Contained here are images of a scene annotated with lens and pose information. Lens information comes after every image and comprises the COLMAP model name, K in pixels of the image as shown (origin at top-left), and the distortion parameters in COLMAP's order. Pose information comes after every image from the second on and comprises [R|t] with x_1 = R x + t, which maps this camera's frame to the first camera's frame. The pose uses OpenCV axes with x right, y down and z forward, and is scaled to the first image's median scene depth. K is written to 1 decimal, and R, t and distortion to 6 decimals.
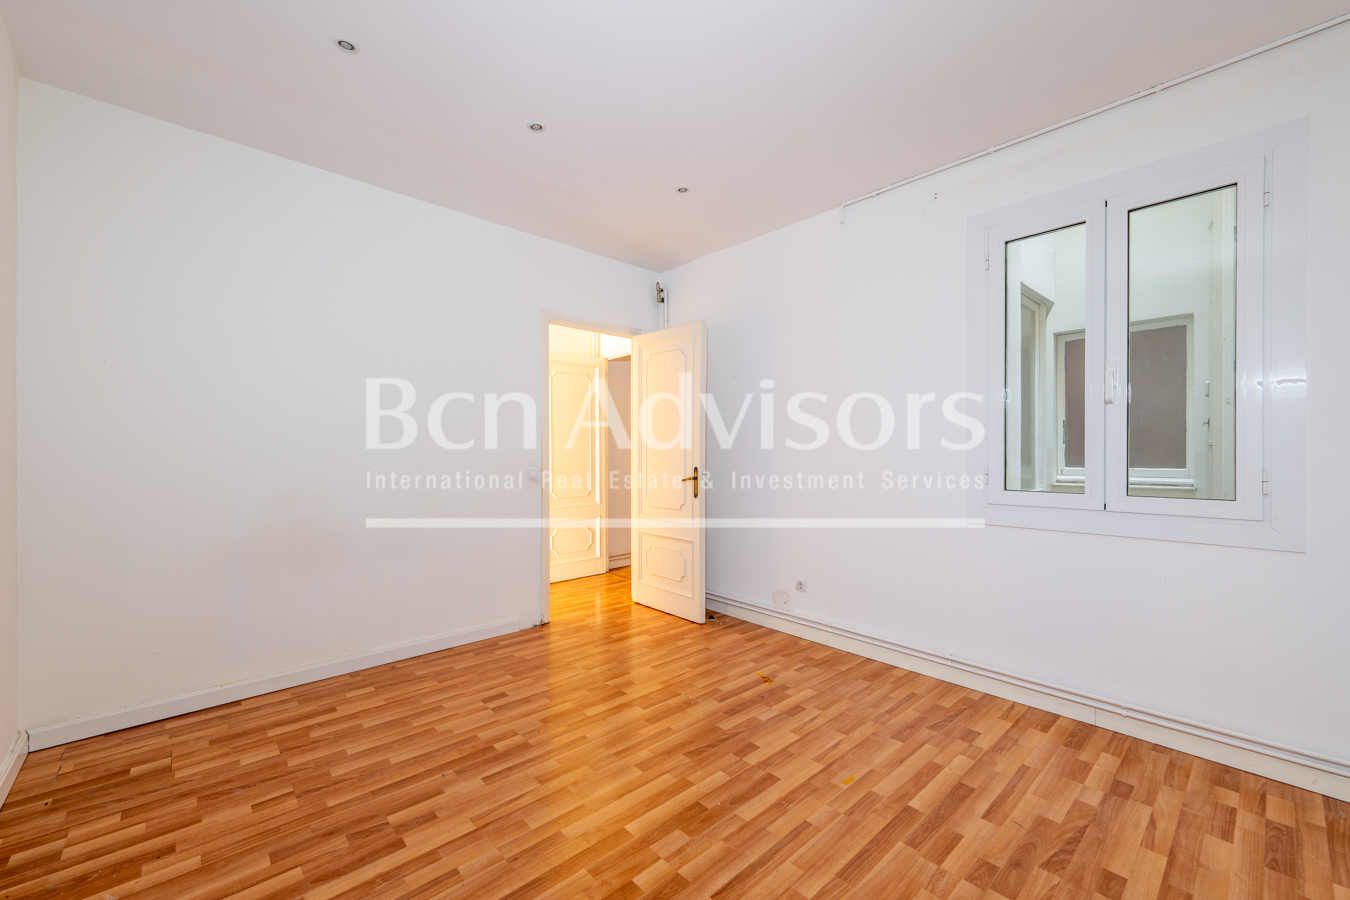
lens RADIAL K [[532.8, 0, 676.7], [0, 532.8, 451.1], [0, 0, 1]] dist [-0.001382, 0.000121]
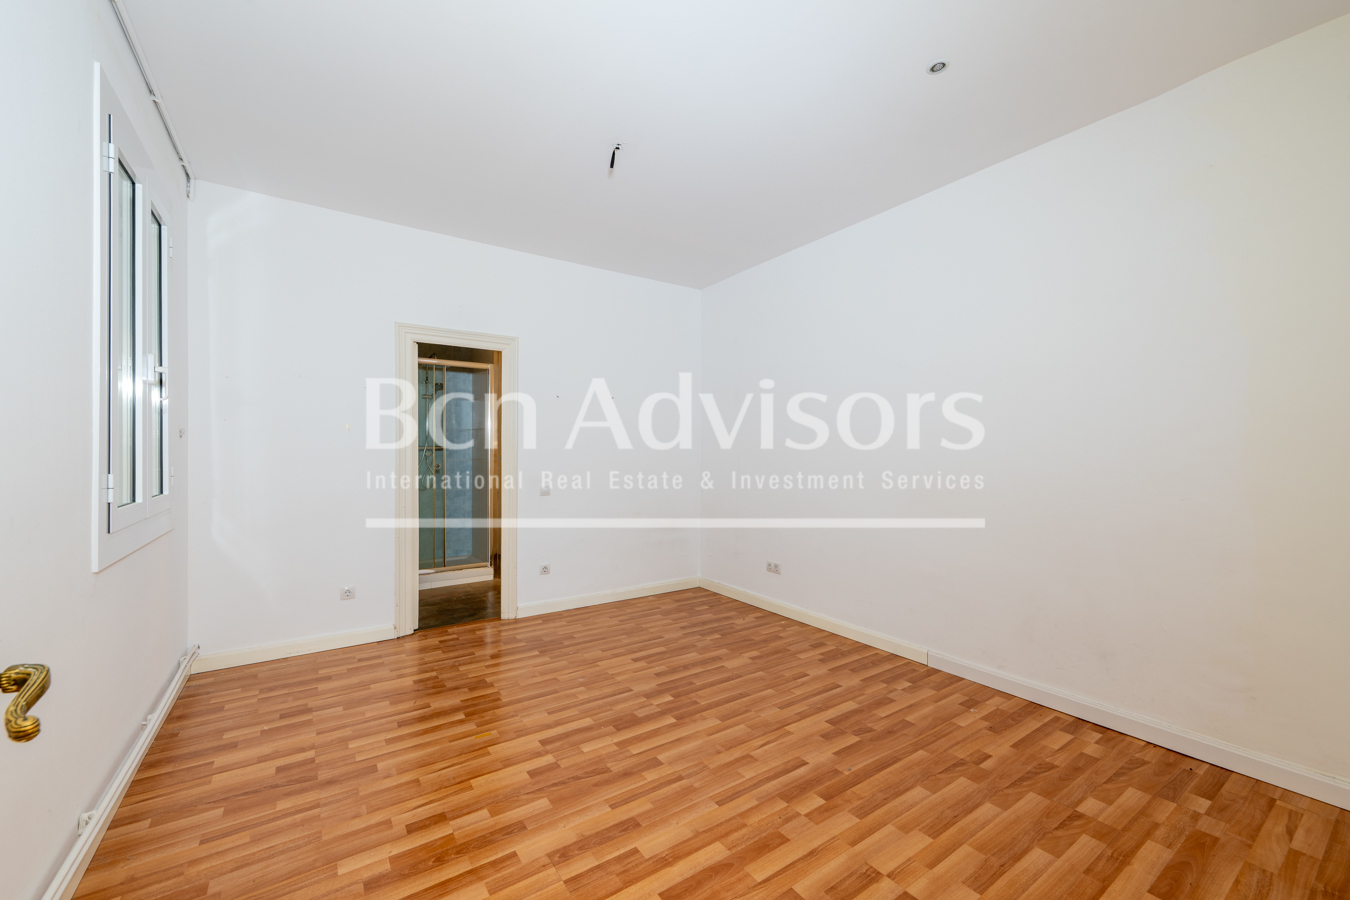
lens RADIAL K [[532.8, 0, 672.4], [0, 532.8, 439.6], [0, 0, 1]] dist [-0.001382, 0.000121]
pose [[-0.989536, 0.004707, 0.144207, -0.244594], [0.001728, 0.999783, -0.020777, -0.002218], [-0.144274, -0.020311, -0.989329, 2.007535]]
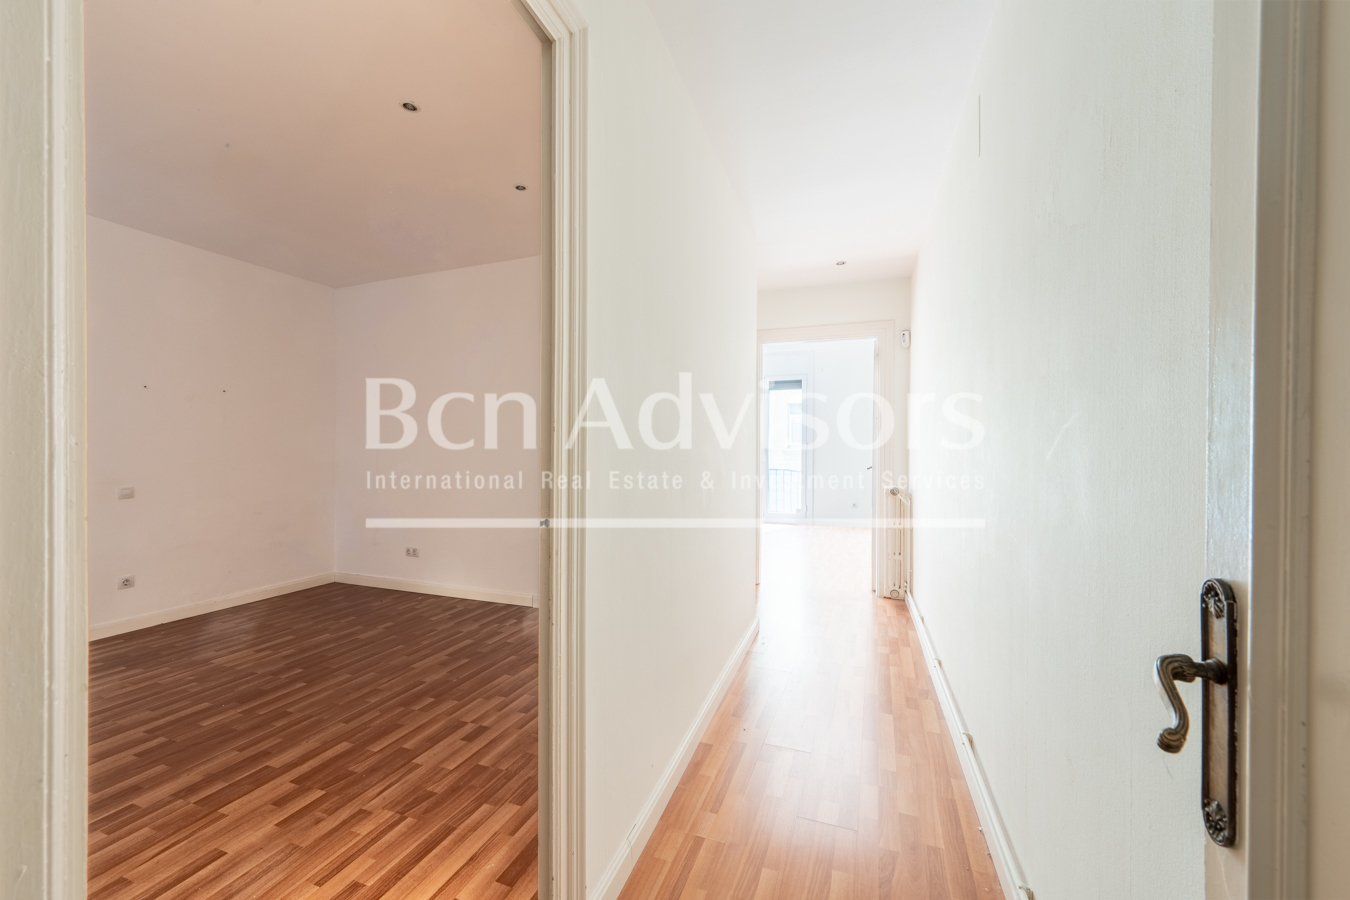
lens RADIAL K [[532.8, 0, 672.9], [0, 532.8, 448.1], [0, 0, 1]] dist [-0.001382, 0.000121]
pose [[-0.894872, 0.000672, -0.446323, -0.309069], [-0.000209, 0.999998, 0.001924, -0.004782], [0.446323, 0.001814, -0.894870, 2.445068]]
